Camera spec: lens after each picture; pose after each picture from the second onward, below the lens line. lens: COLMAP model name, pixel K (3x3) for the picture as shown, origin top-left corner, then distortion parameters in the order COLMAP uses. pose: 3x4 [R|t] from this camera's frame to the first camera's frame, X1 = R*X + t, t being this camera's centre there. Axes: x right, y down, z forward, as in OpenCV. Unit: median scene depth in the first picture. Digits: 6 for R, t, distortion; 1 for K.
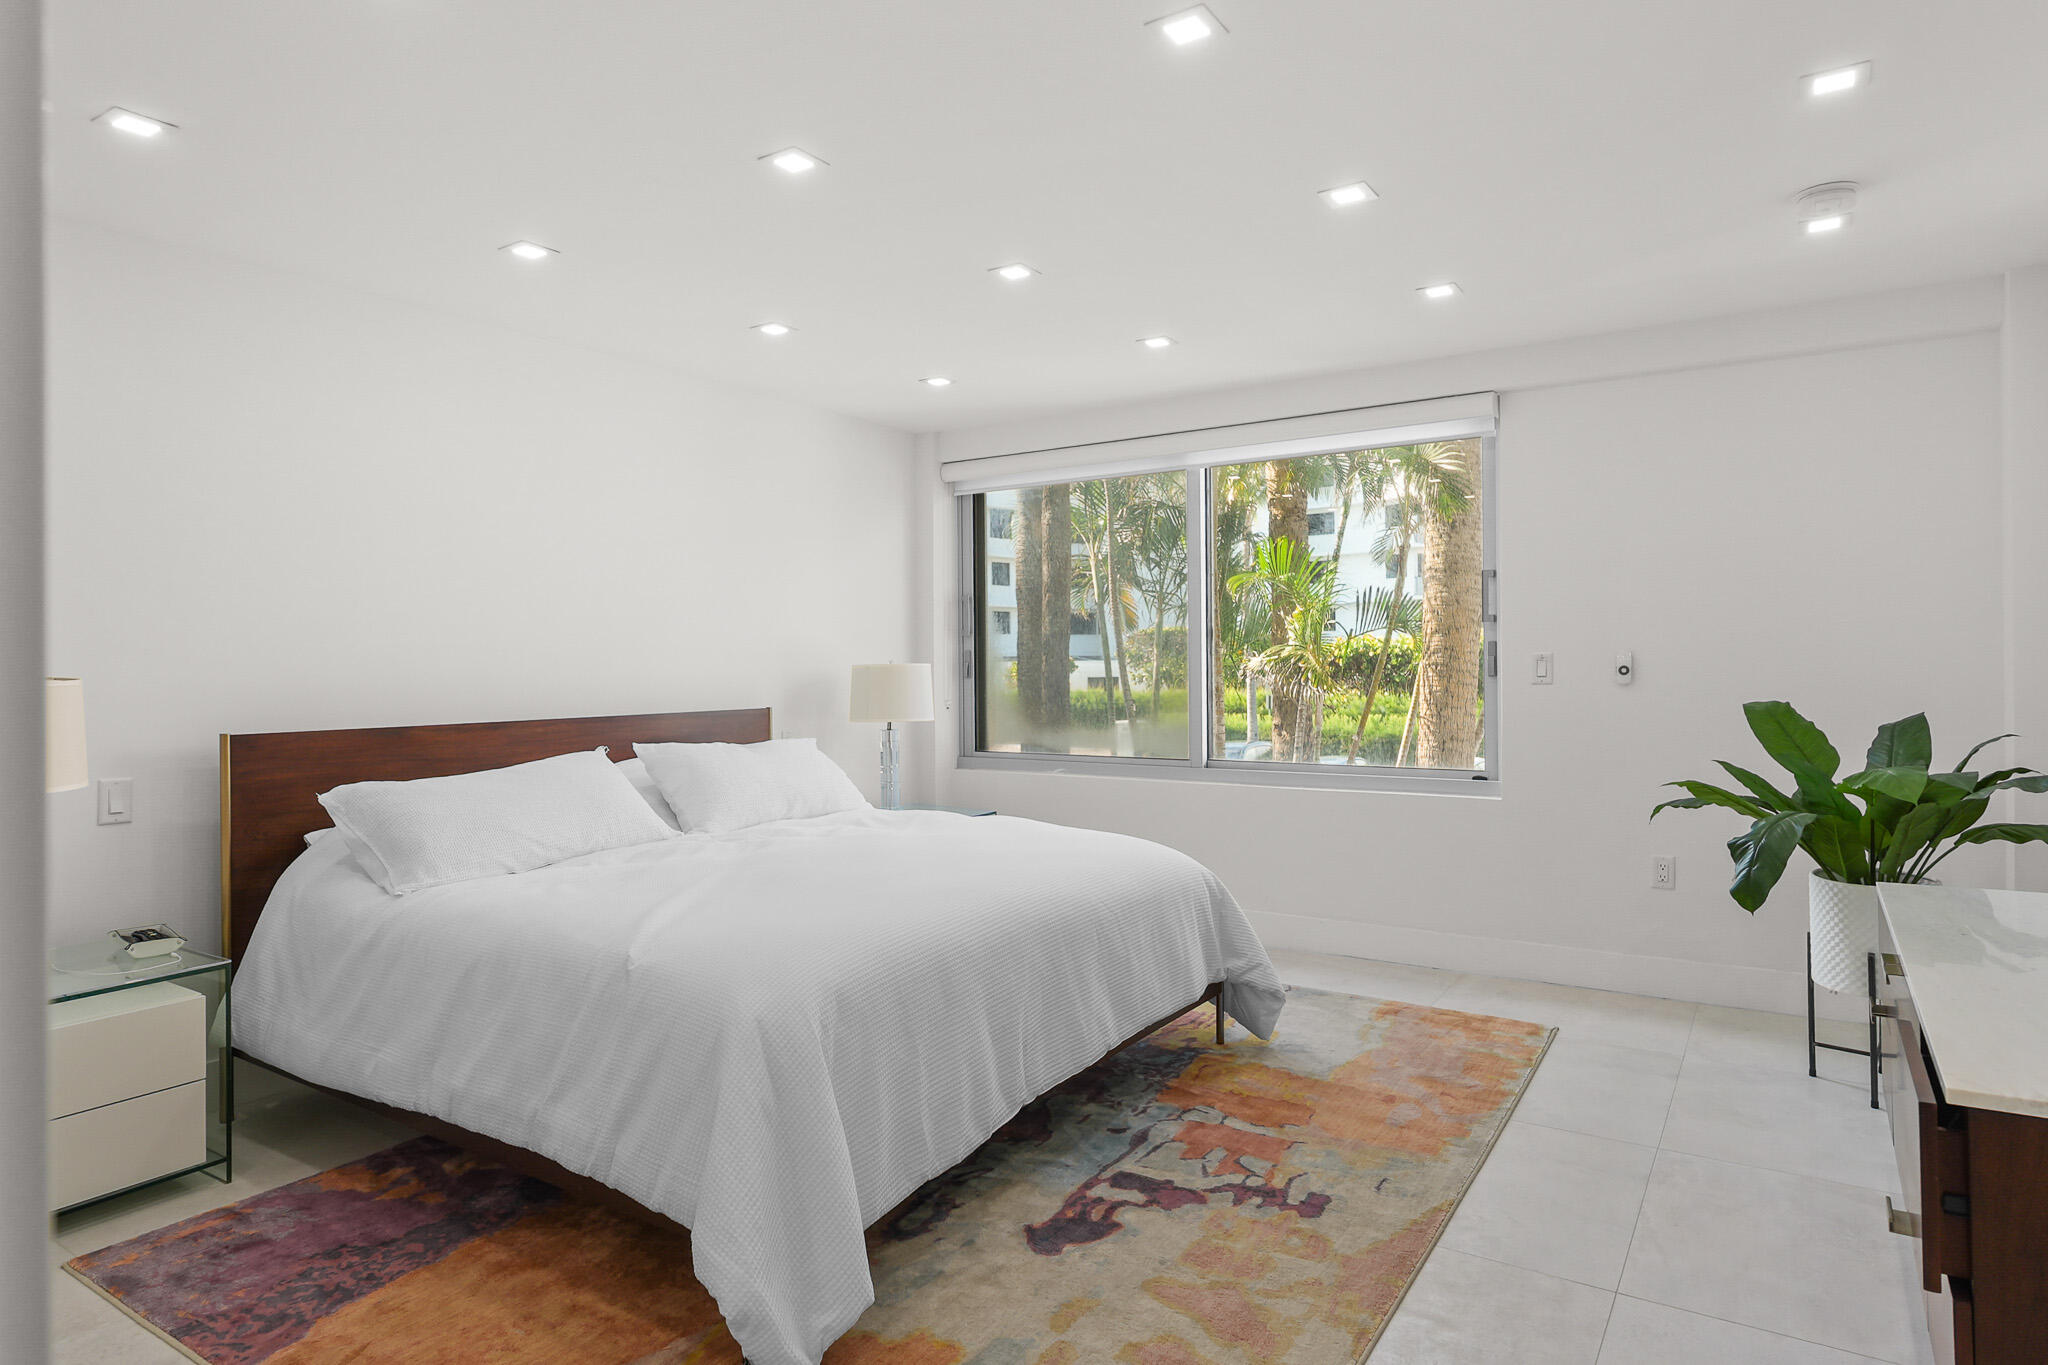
lens RADIAL K [[1160.6, 0, 1023.2], [0, 1160.6, 674.8], [0, 0, 1]] dist [-0.002018, 0.001251]
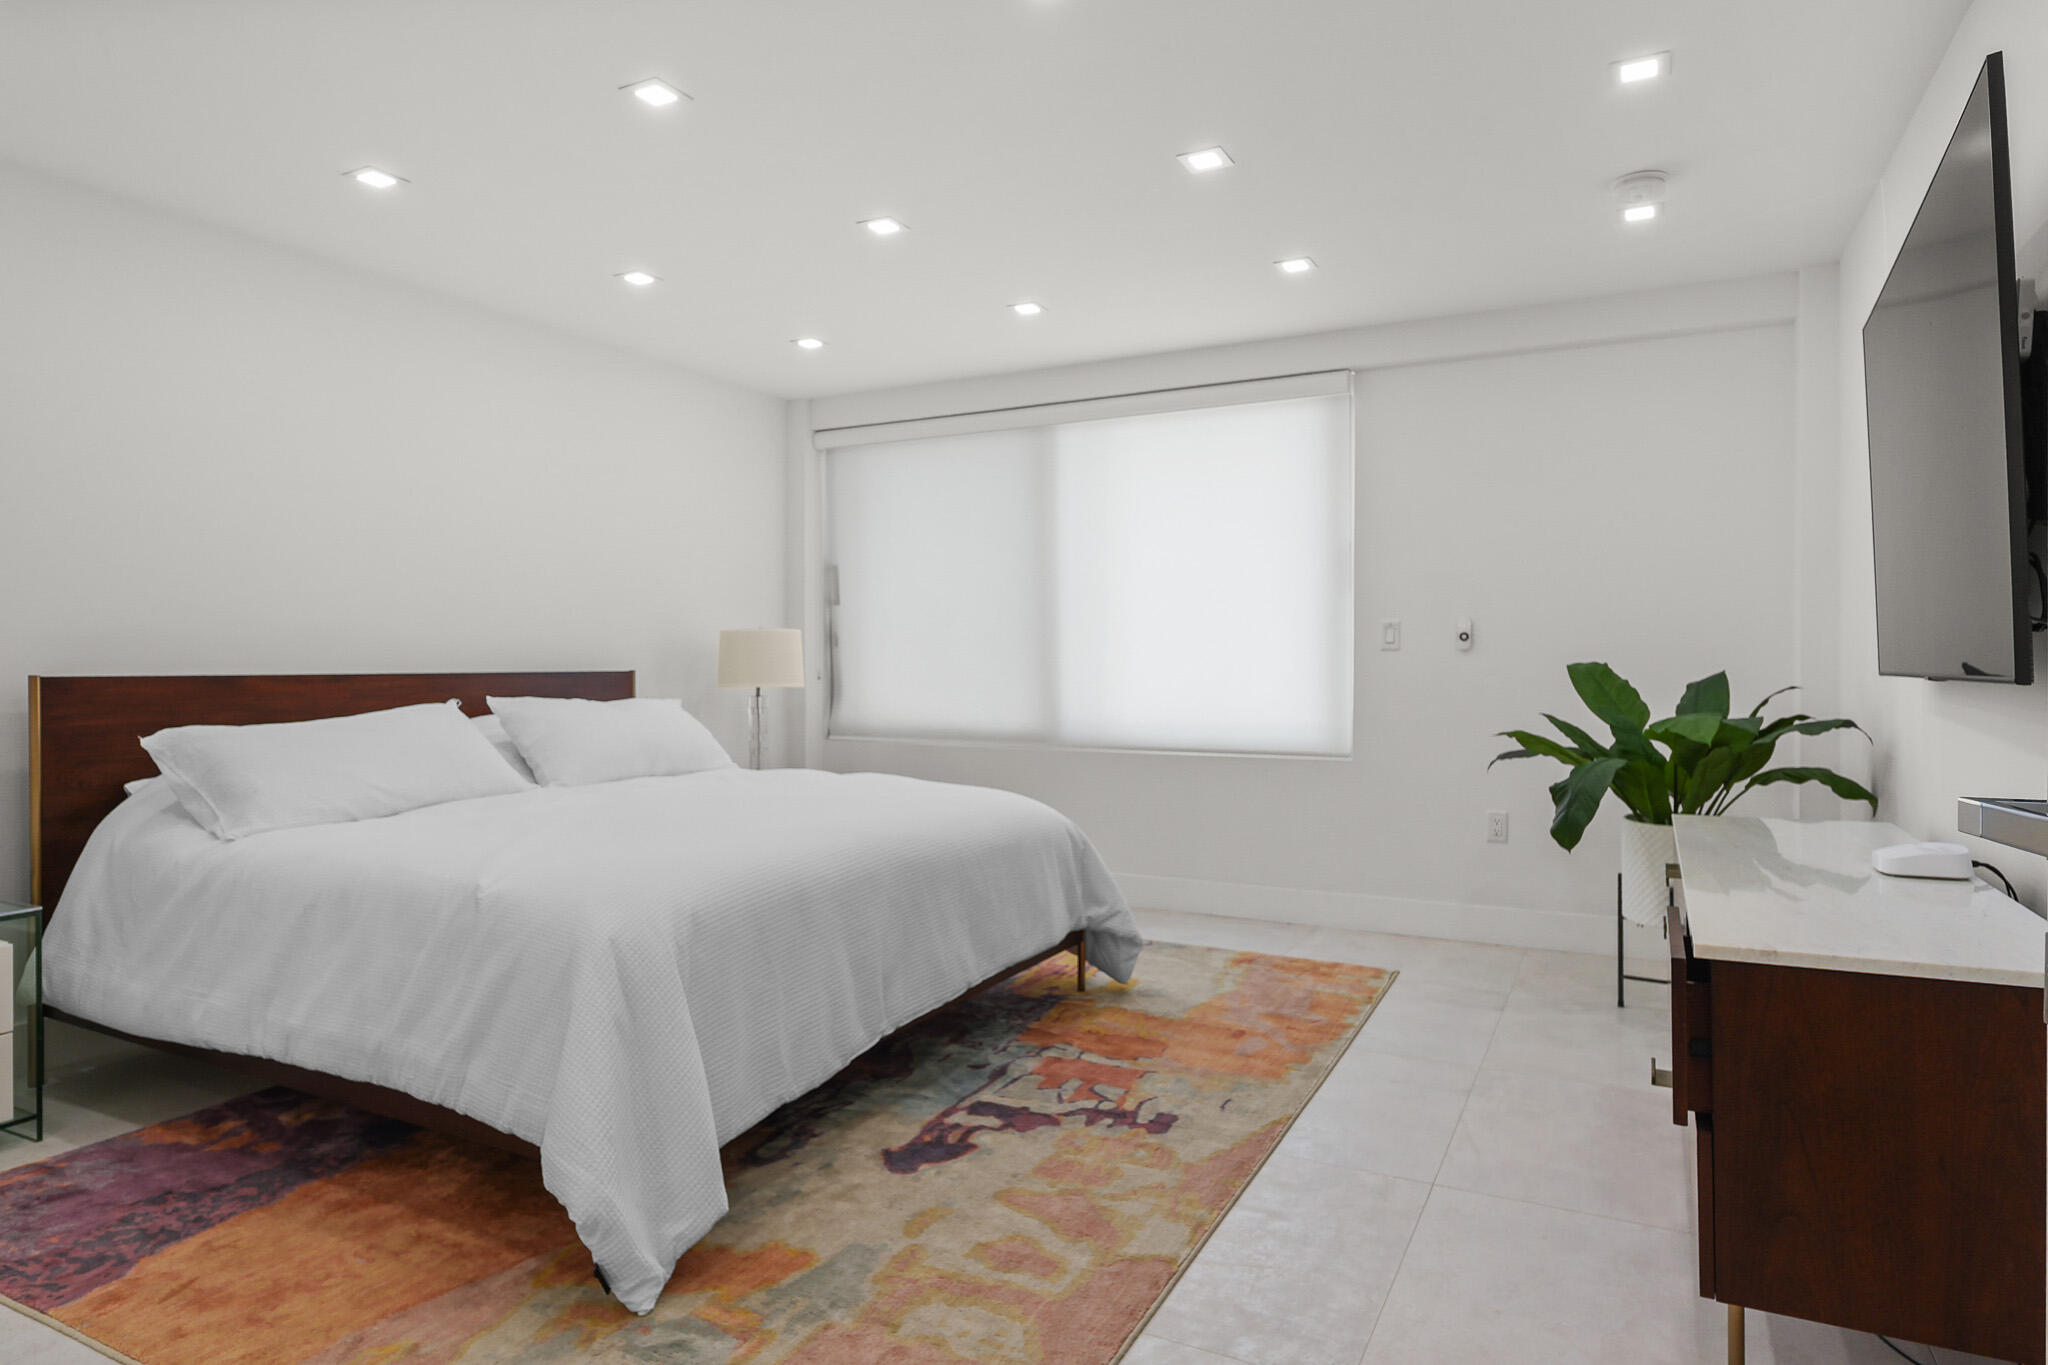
lens RADIAL K [[1170.4, 0, 1024.0], [0, 1170.4, 682.5], [0, 0, 1]] dist [0.001169, -0.000735]
pose [[0.994812, 0.006535, 0.101517, 0.017064], [-0.007369, 0.999942, 0.007846, 0.051512], [-0.101460, -0.008553, 0.994803, -0.032377]]
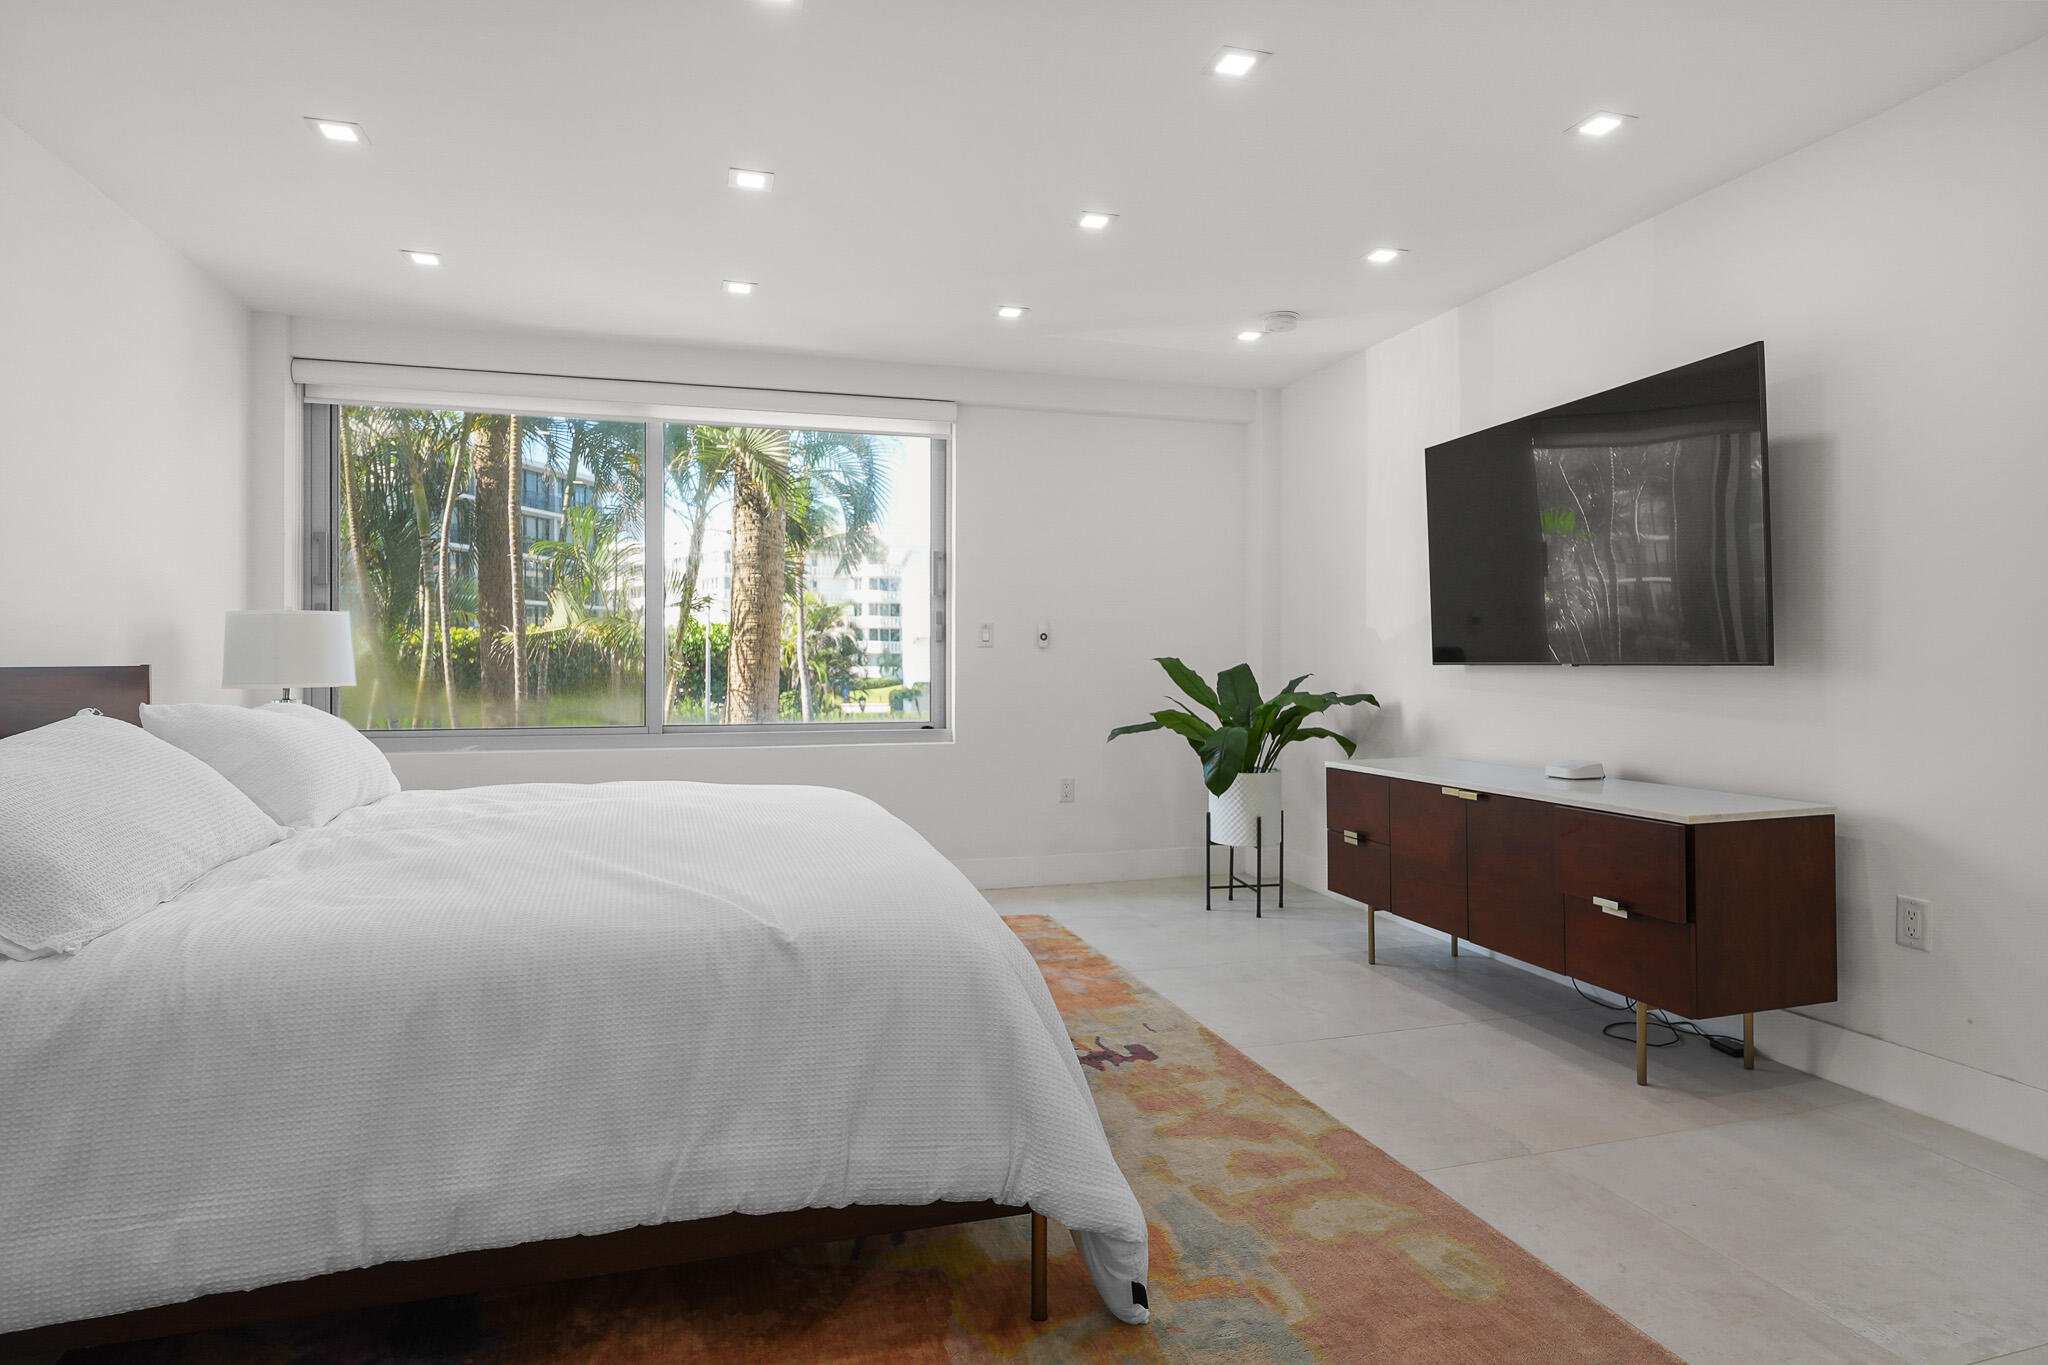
lens RADIAL K [[1110.6, 0, 1028.7], [0, 1110.6, 672.5], [0, 0, 1]] dist [-0.000198, 0.000197]
pose [[0.647108, 0.002462, 0.762395, -0.692941], [-0.000362, 0.999996, -0.002922, 0.063192], [-0.762398, 0.001615, 0.647106, 0.332304]]
